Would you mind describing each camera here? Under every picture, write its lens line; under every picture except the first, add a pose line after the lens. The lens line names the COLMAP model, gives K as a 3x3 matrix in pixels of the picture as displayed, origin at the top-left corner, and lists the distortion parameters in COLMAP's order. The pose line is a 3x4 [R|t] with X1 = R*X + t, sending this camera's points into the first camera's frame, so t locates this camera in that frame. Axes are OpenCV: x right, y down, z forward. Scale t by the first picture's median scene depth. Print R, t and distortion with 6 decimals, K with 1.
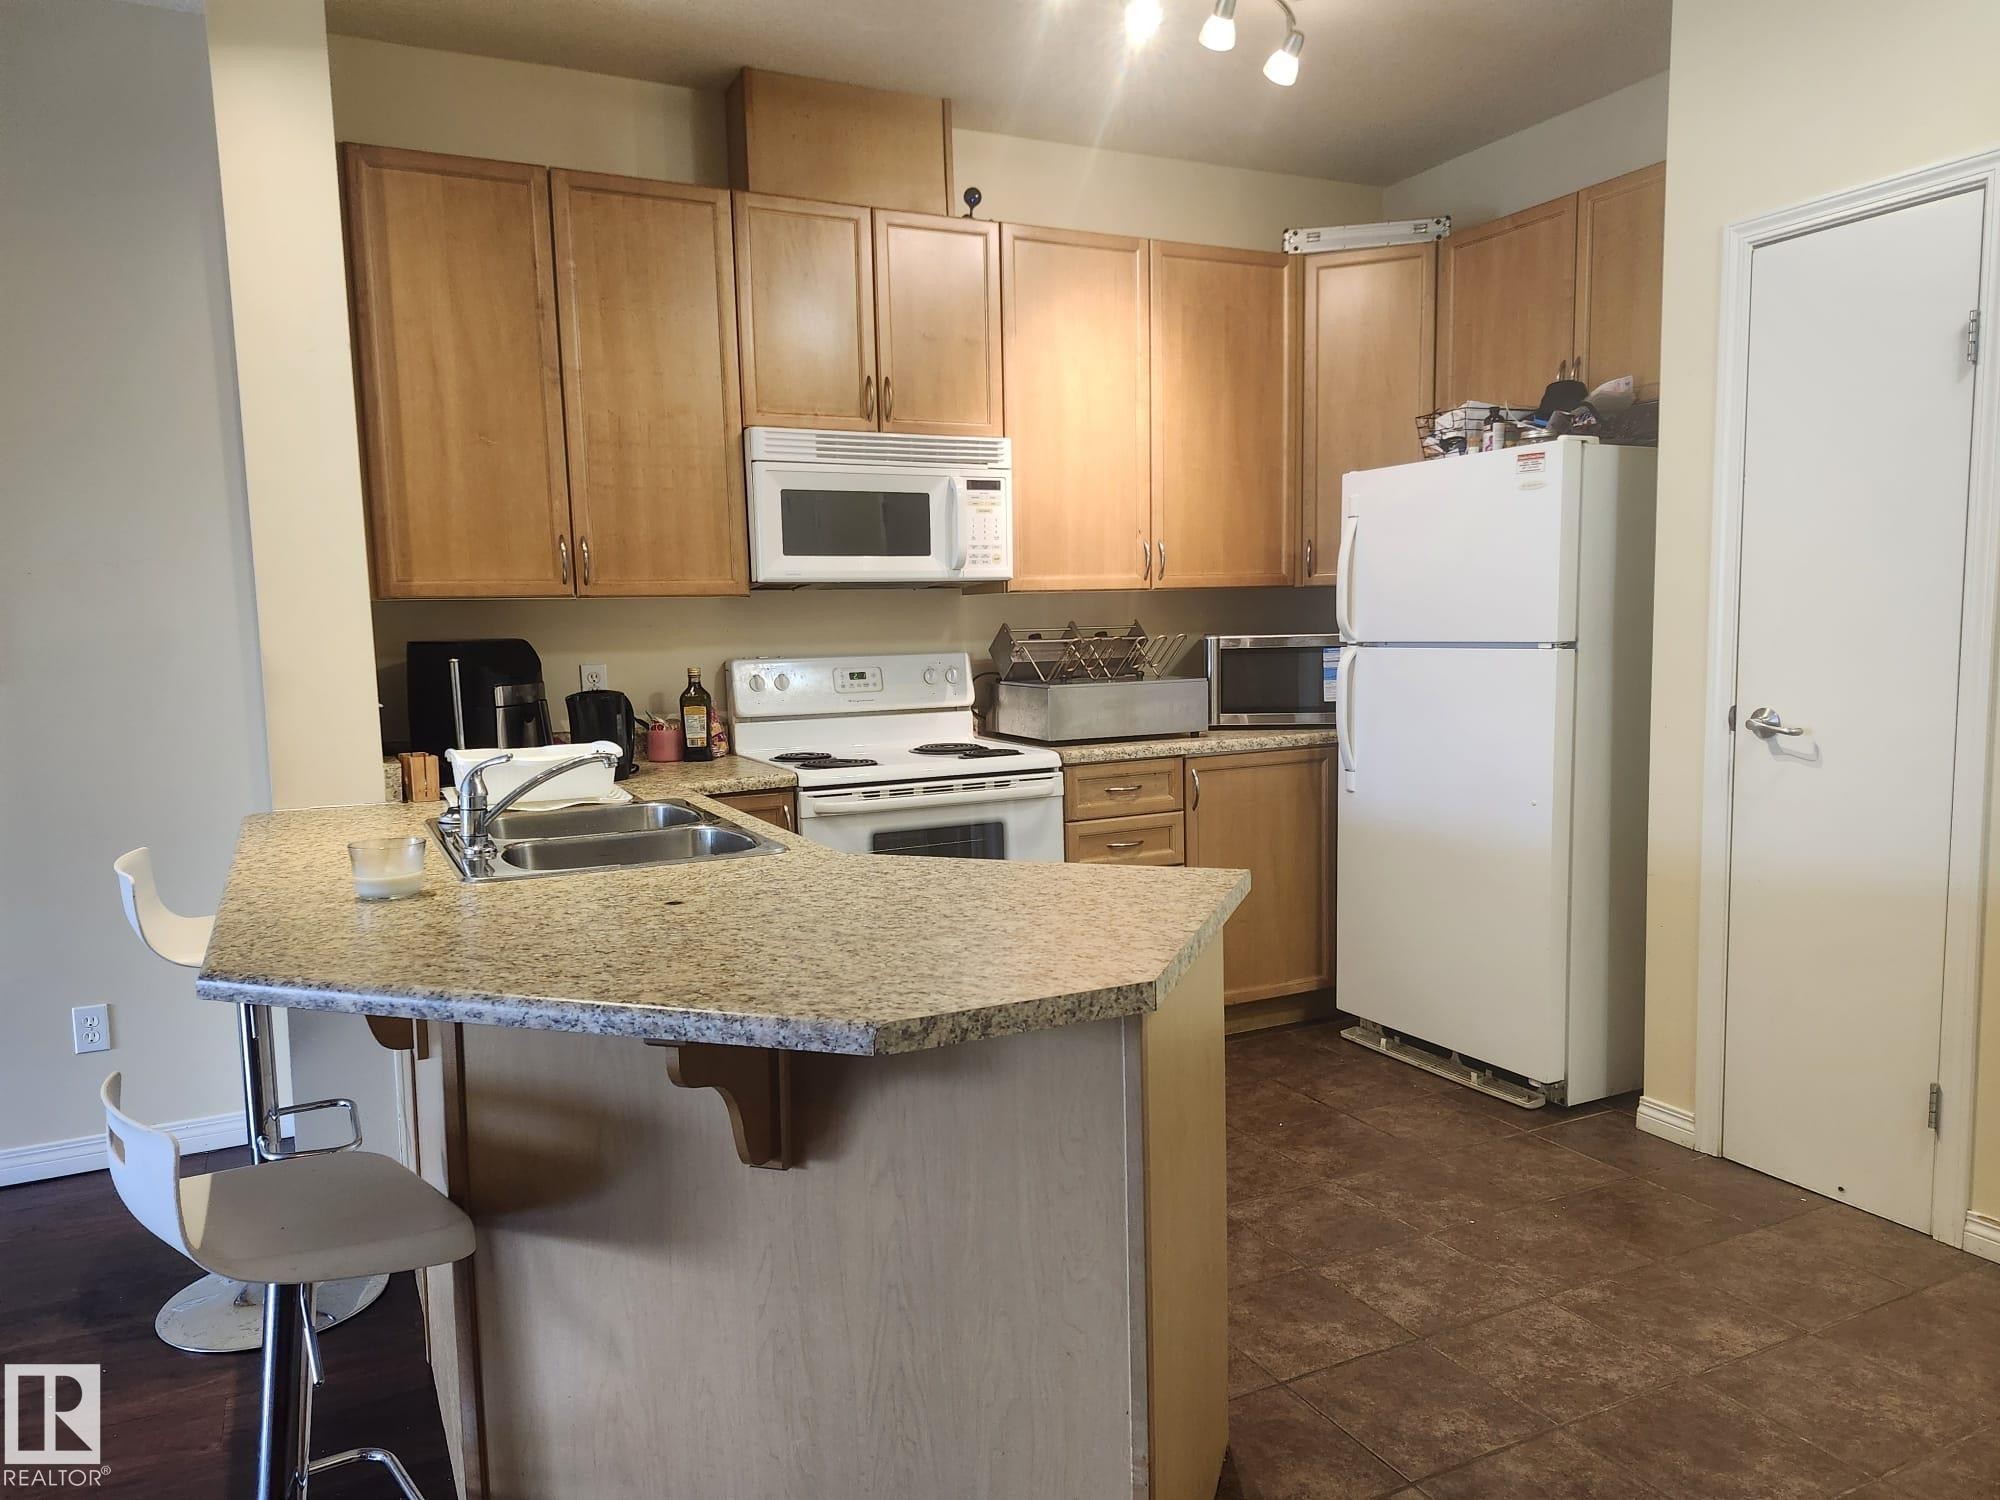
lens RADIAL K [[1376.8, 0, 994.8], [0, 1376.8, 764.1], [0, 0, 1]] dist [0.072467, -0.084816]
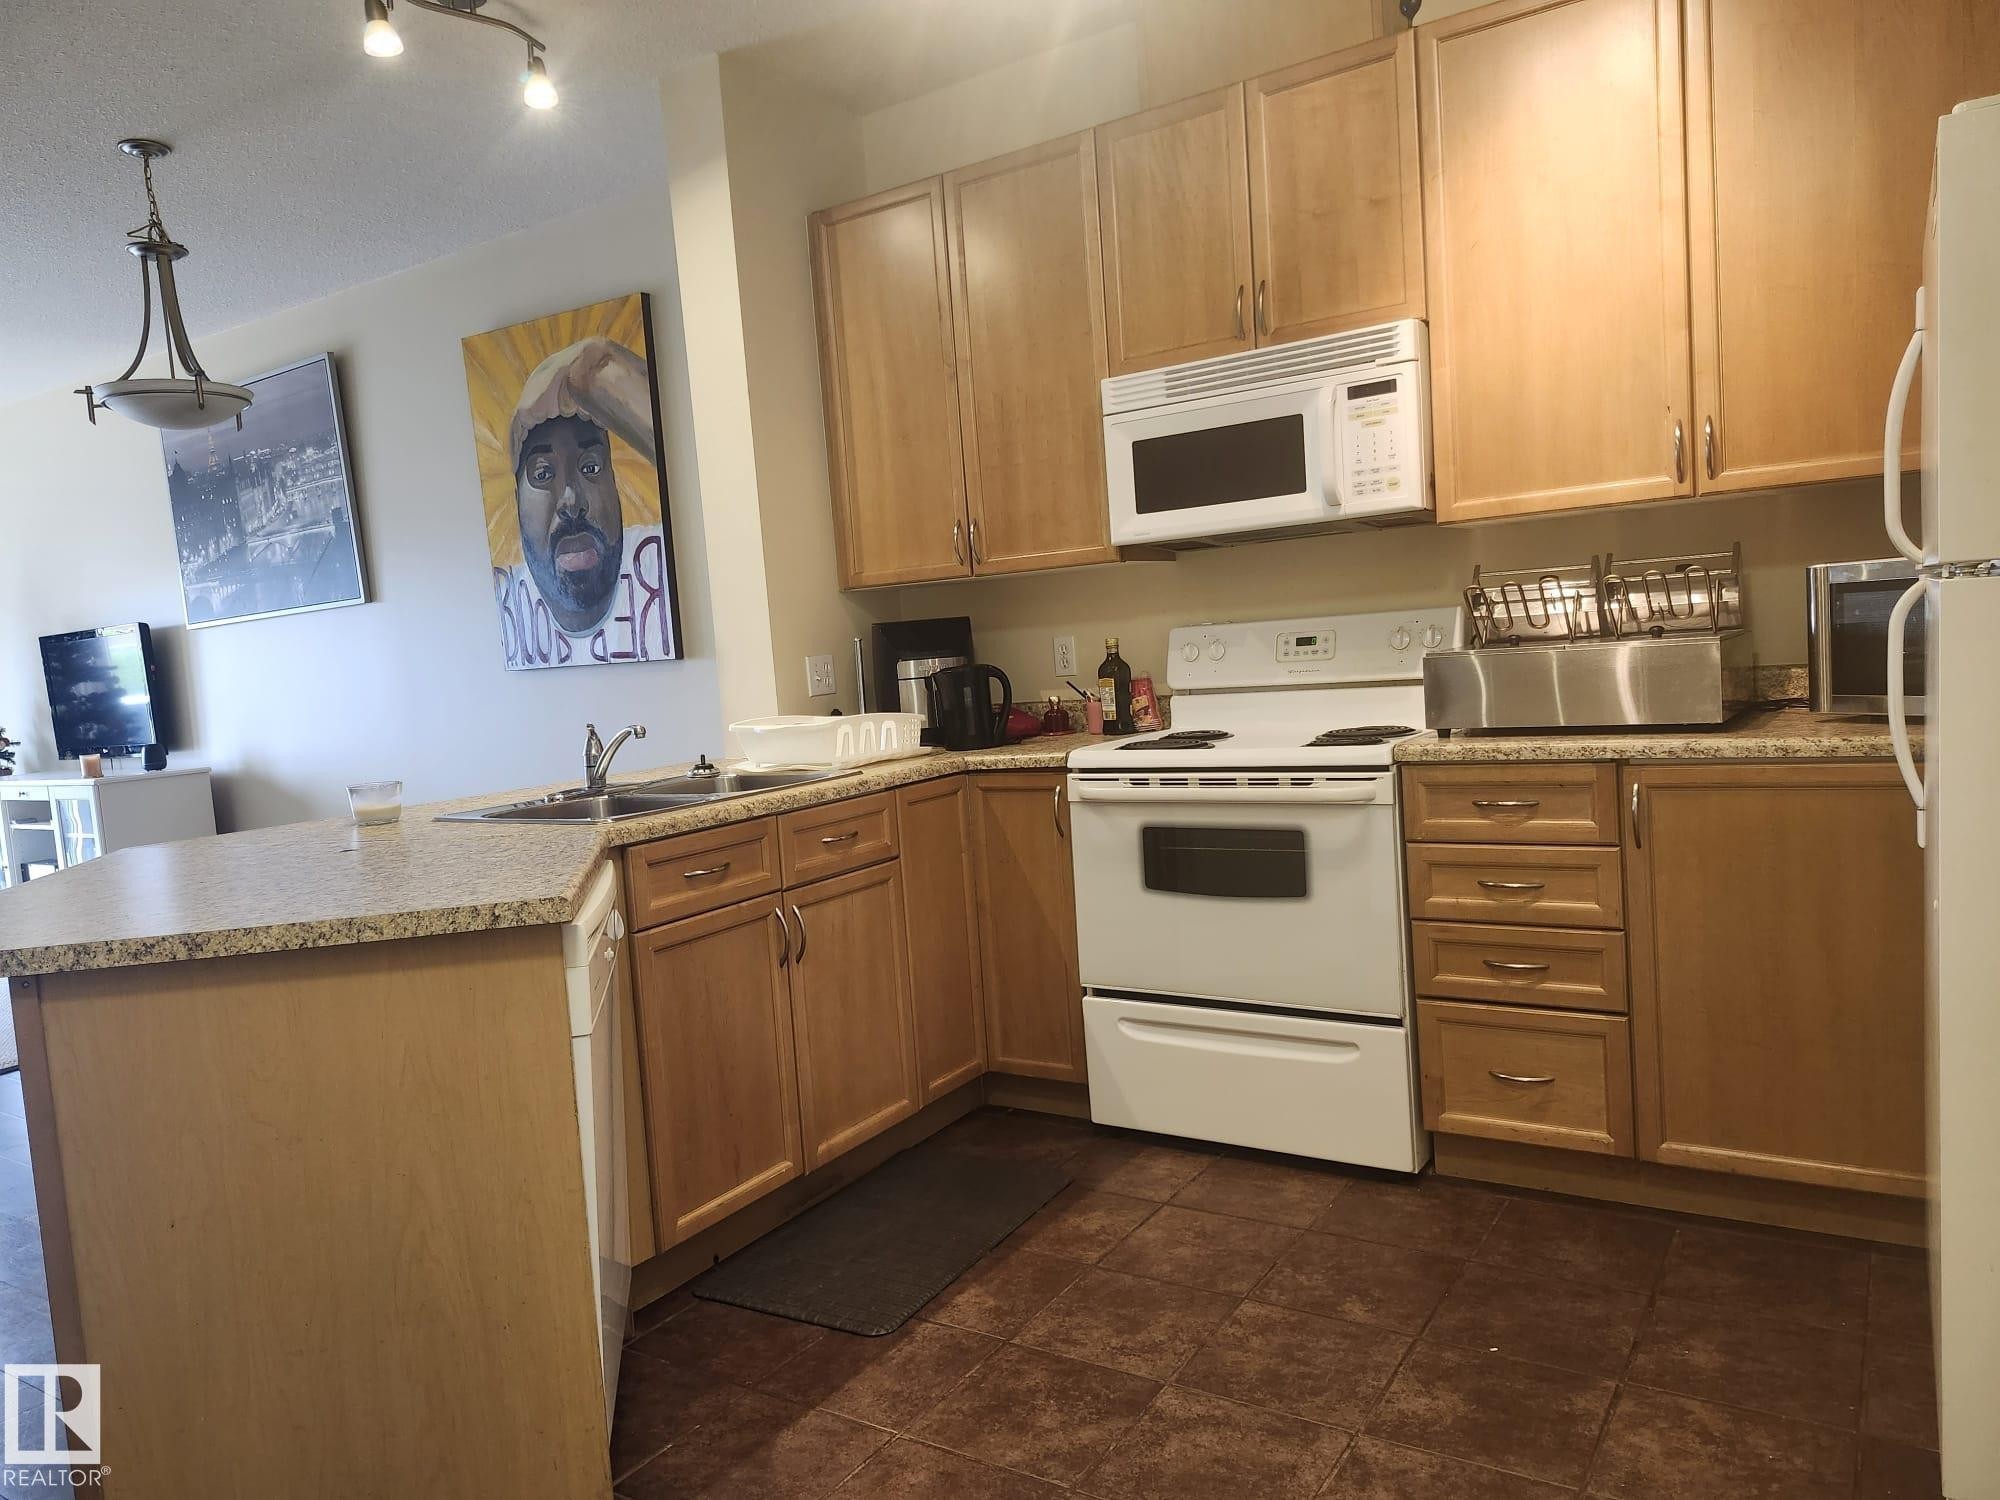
lens RADIAL K [[1376.8, 0, 979.0], [0, 1376.8, 764.9], [0, 0, 1]] dist [0.072467, -0.084816]
pose [[0.496491, 0.064845, -0.865617, 0.606483], [-0.032392, 0.997895, 0.056176, -0.033996], [0.867438, 0.000149, 0.497546, 0.463348]]
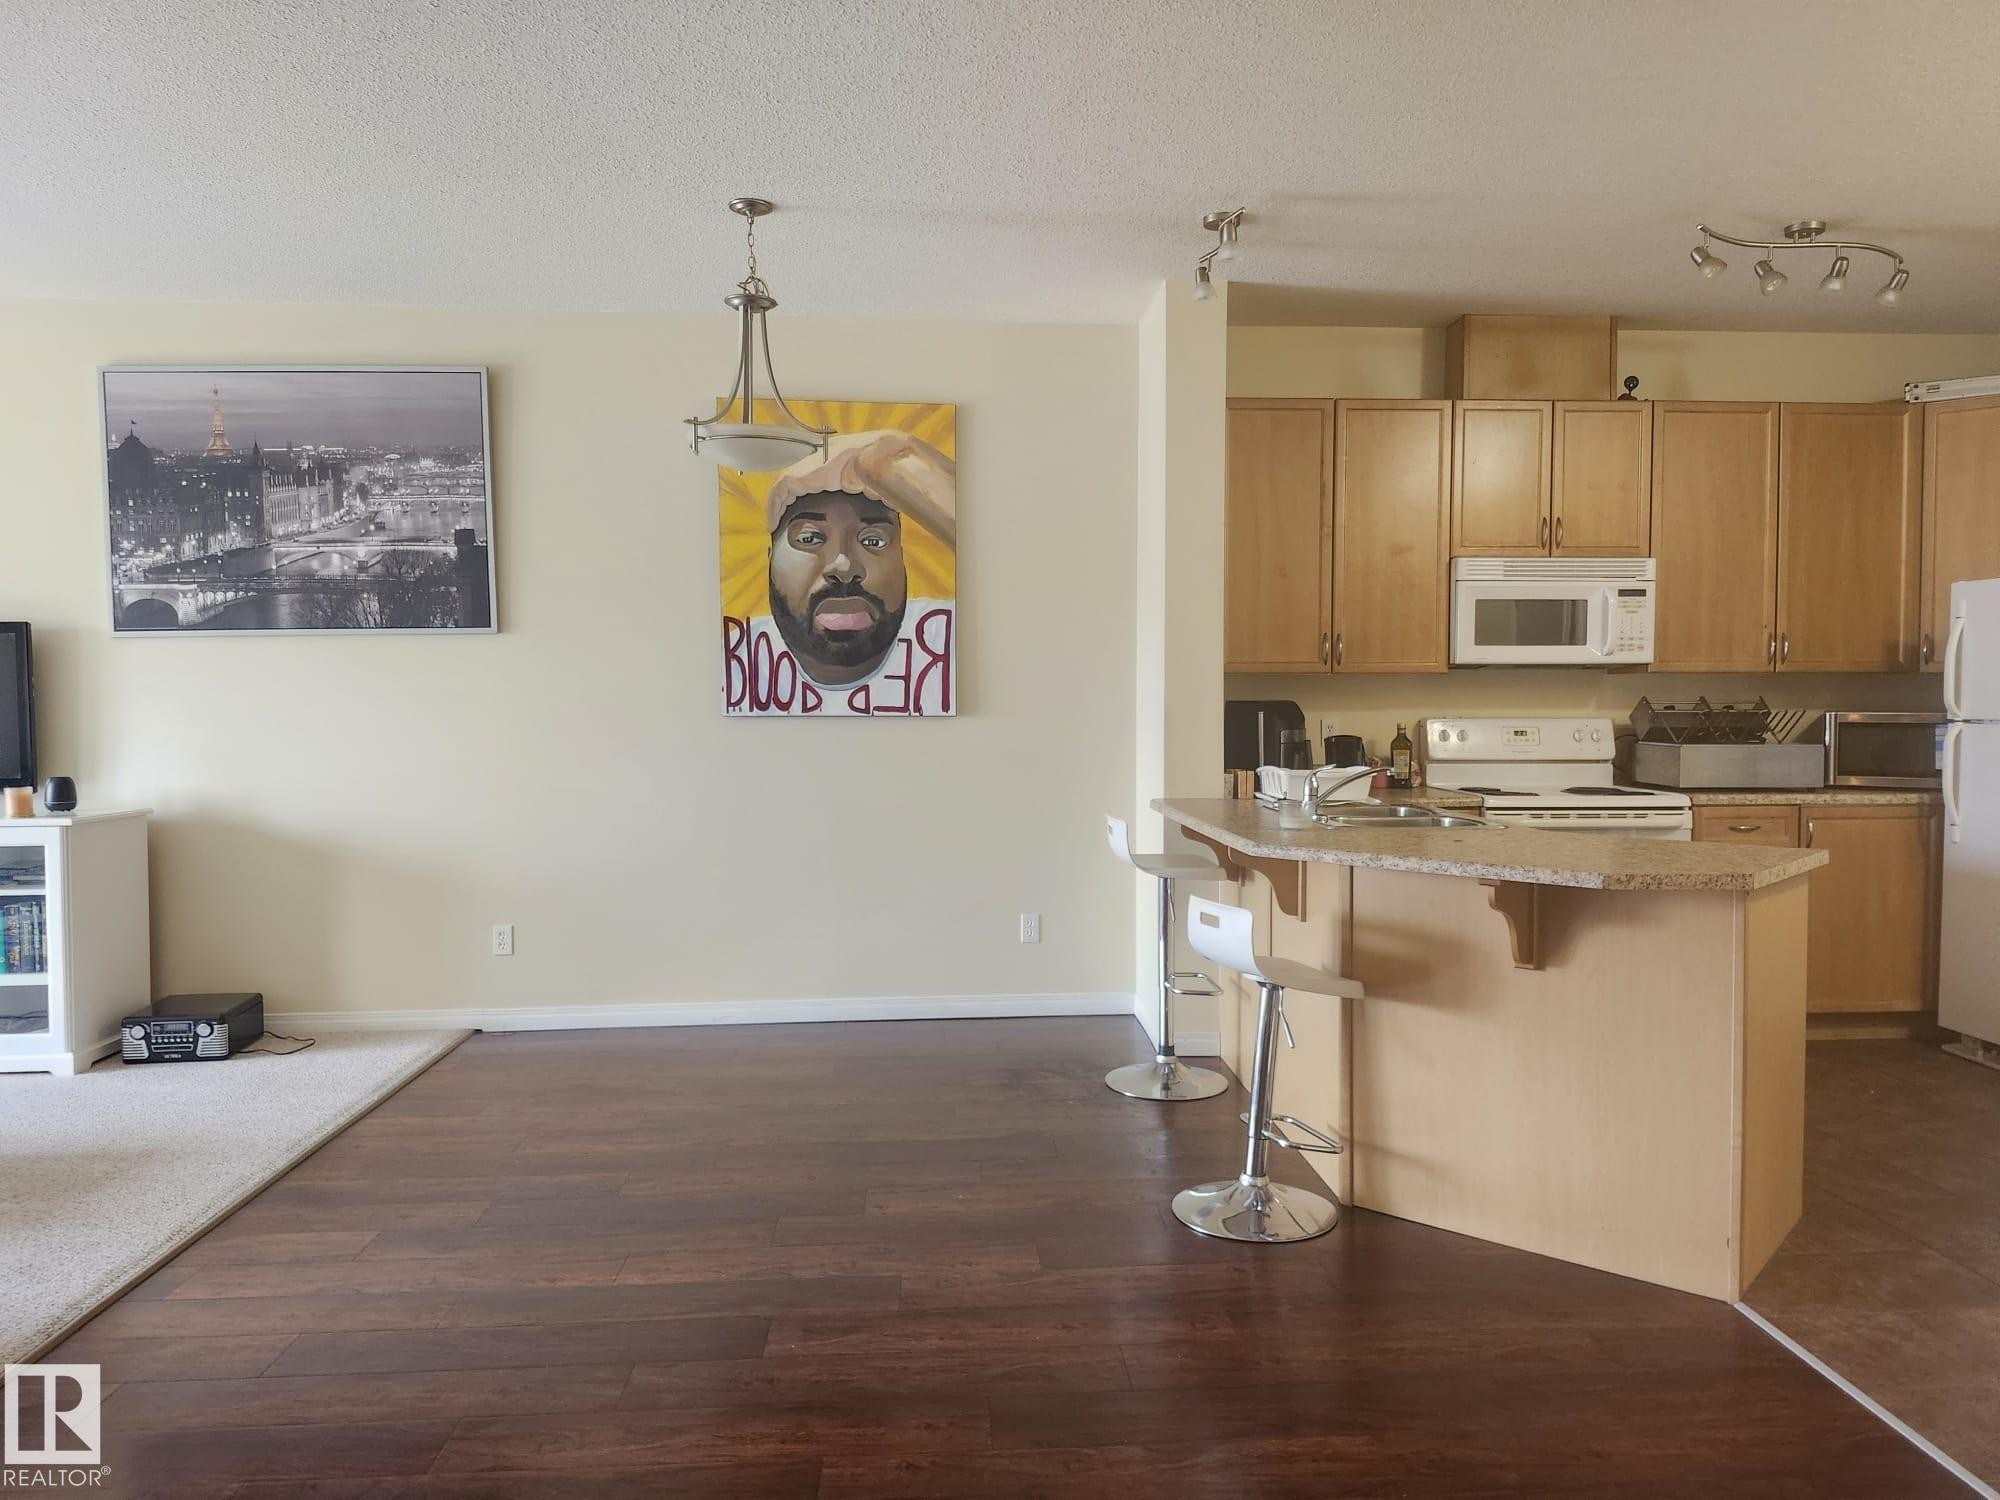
lens RADIAL K [[1376.8, 0, 1017.0], [0, 1376.8, 740.7], [0, 0, 1]] dist [0.072467, -0.084816]
pose [[0.923168, 0.034909, -0.382808, -0.039109], [-0.061583, 0.996436, -0.057644, 0.058704], [0.379431, 0.076790, 0.922028, -0.496478]]
